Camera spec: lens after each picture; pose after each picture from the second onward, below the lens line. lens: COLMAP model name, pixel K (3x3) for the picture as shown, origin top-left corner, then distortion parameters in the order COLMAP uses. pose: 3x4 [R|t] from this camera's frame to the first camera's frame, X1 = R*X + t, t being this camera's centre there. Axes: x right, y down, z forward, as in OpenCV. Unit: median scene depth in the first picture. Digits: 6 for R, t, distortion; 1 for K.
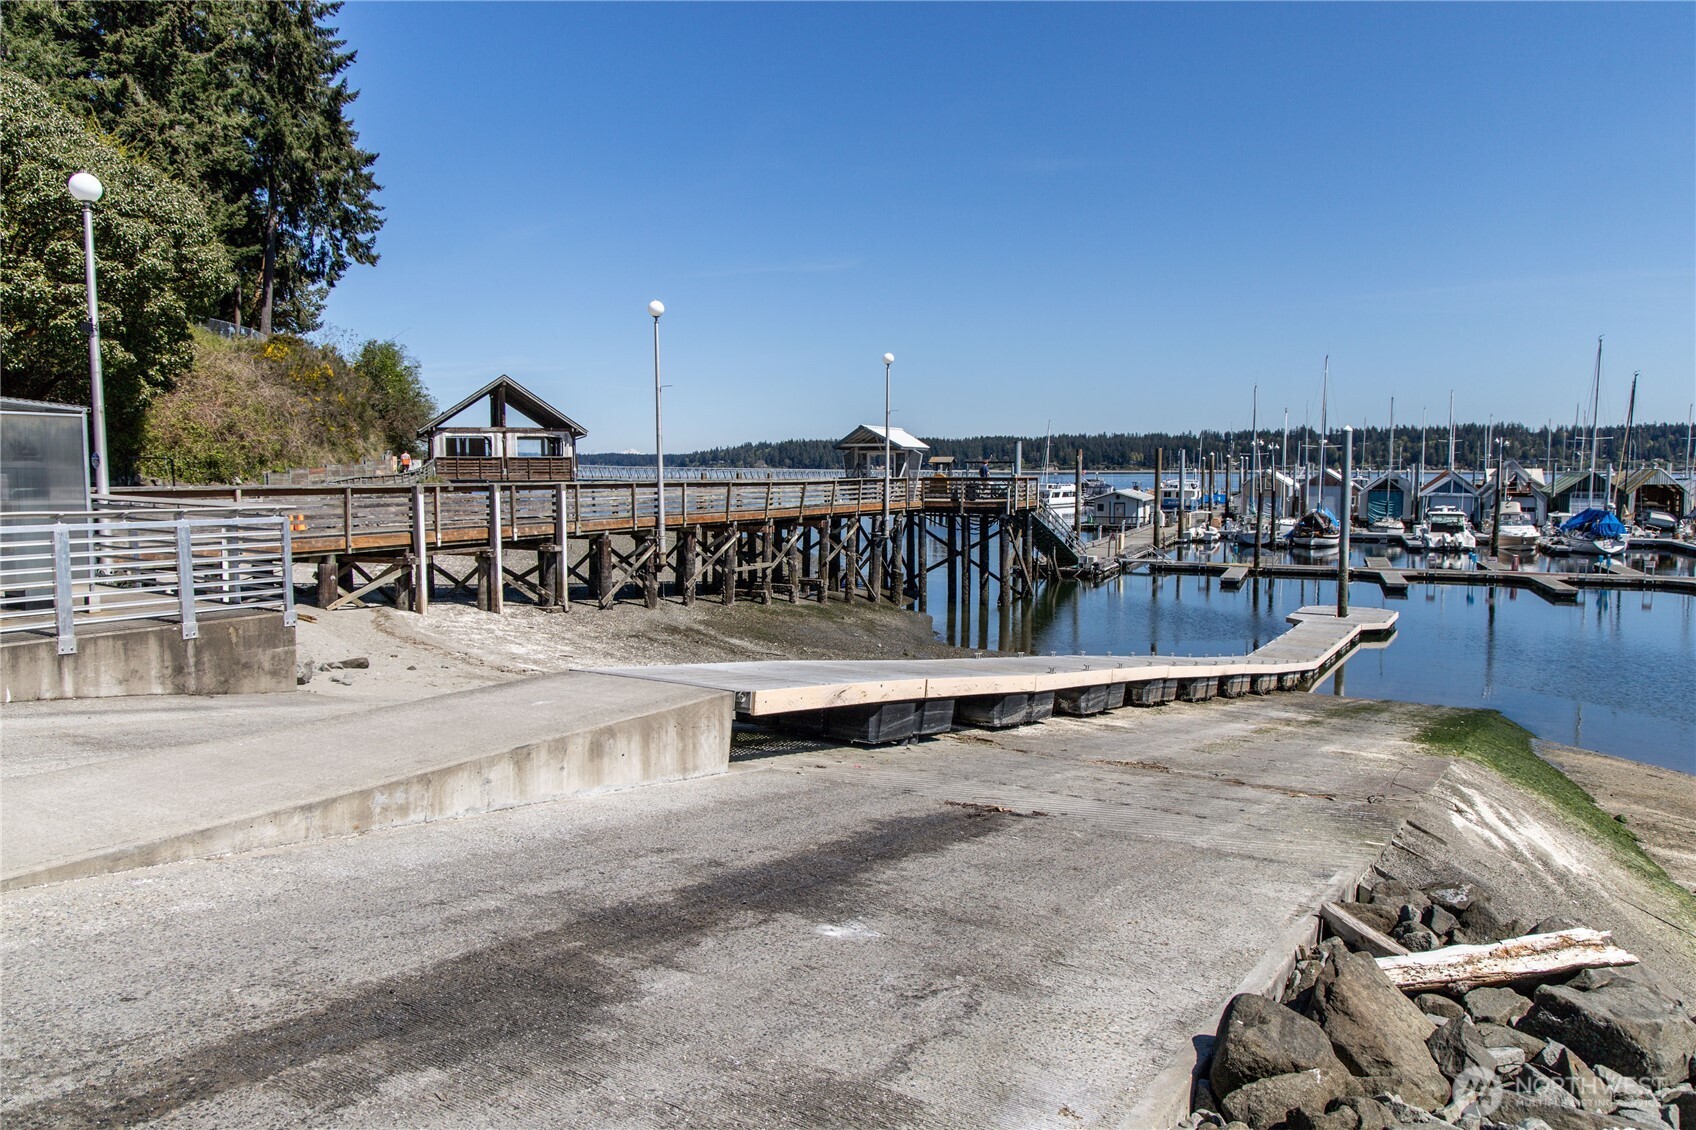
lens RADIAL K [[1107.8, 0, 848.0], [0, 1107.8, 565.0], [0, 0, 1]] dist [0.002243, 0.005171]
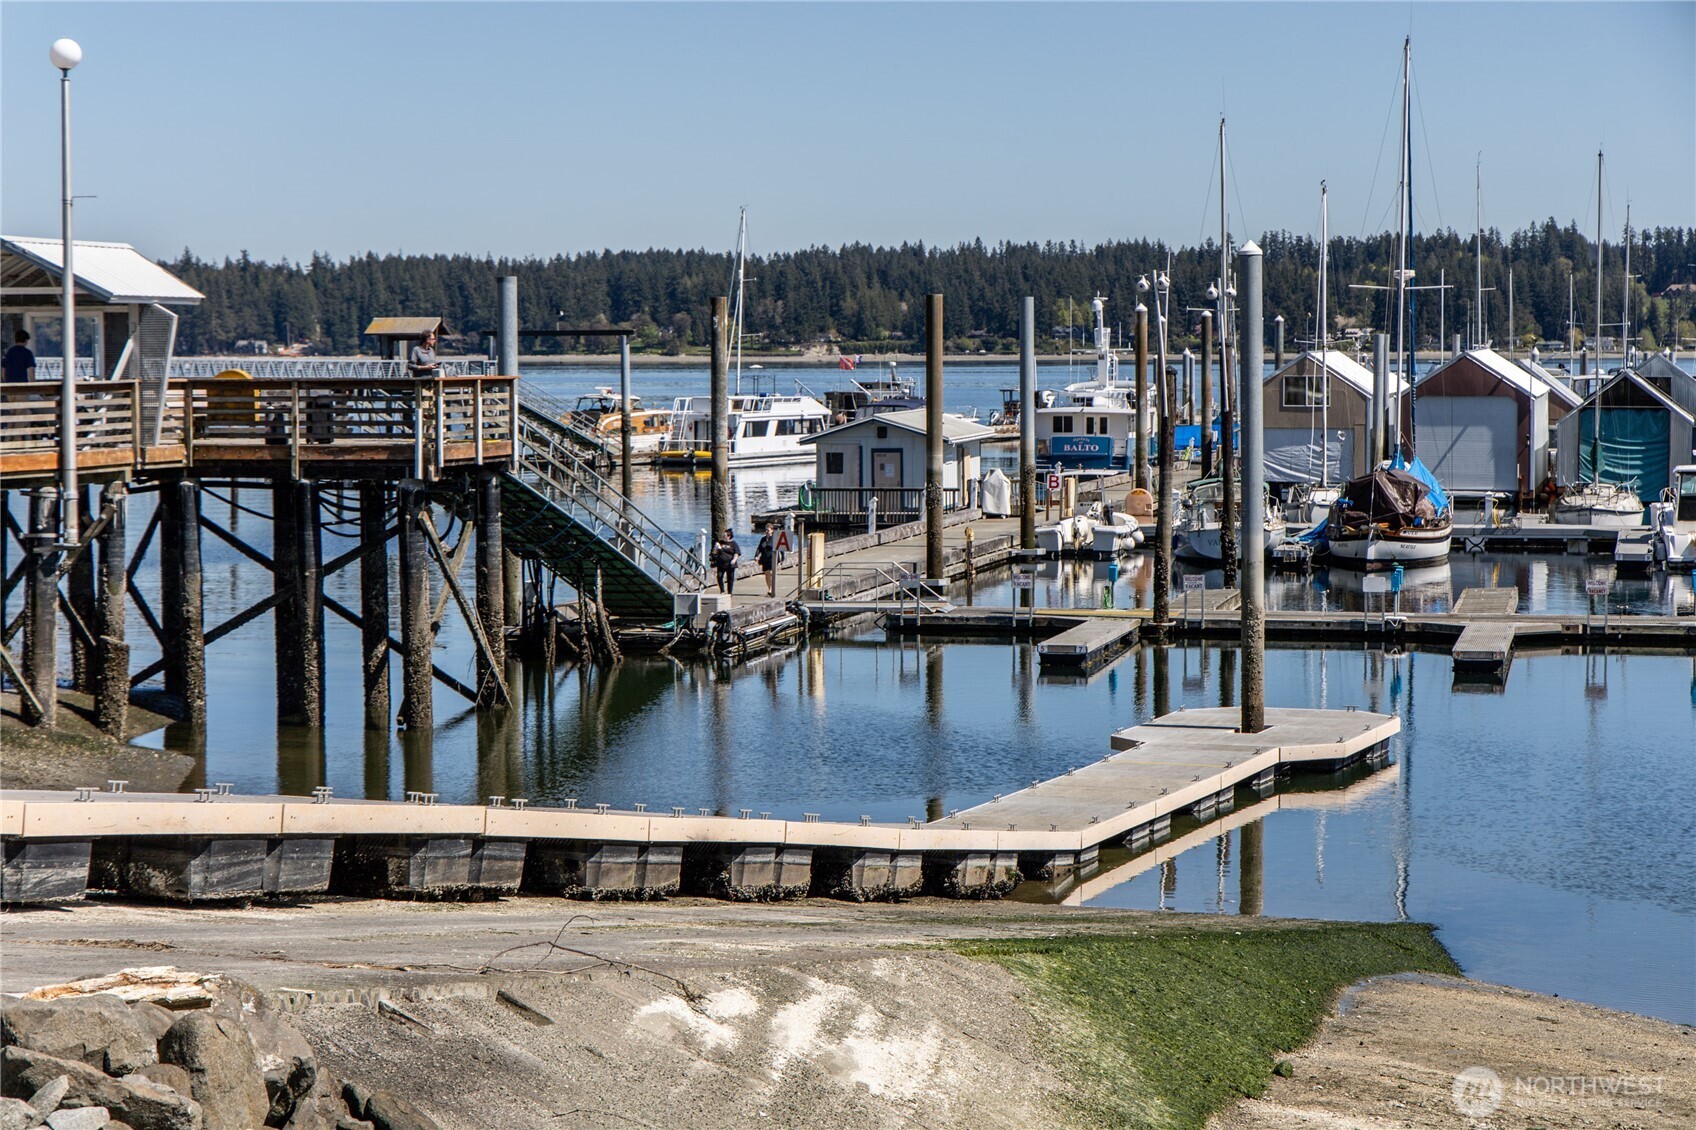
lens RADIAL K [[3441.8, 0, 848.0], [0, 3441.8, 565.0], [0, 0, 1]] dist [-0.002925, 0.132163]
pose [[0.981715, -0.015237, 0.189744, 0.057531], [0.019898, 0.999545, -0.022682, 0.009572], [-0.189312, 0.026042, 0.981572, -0.121609]]
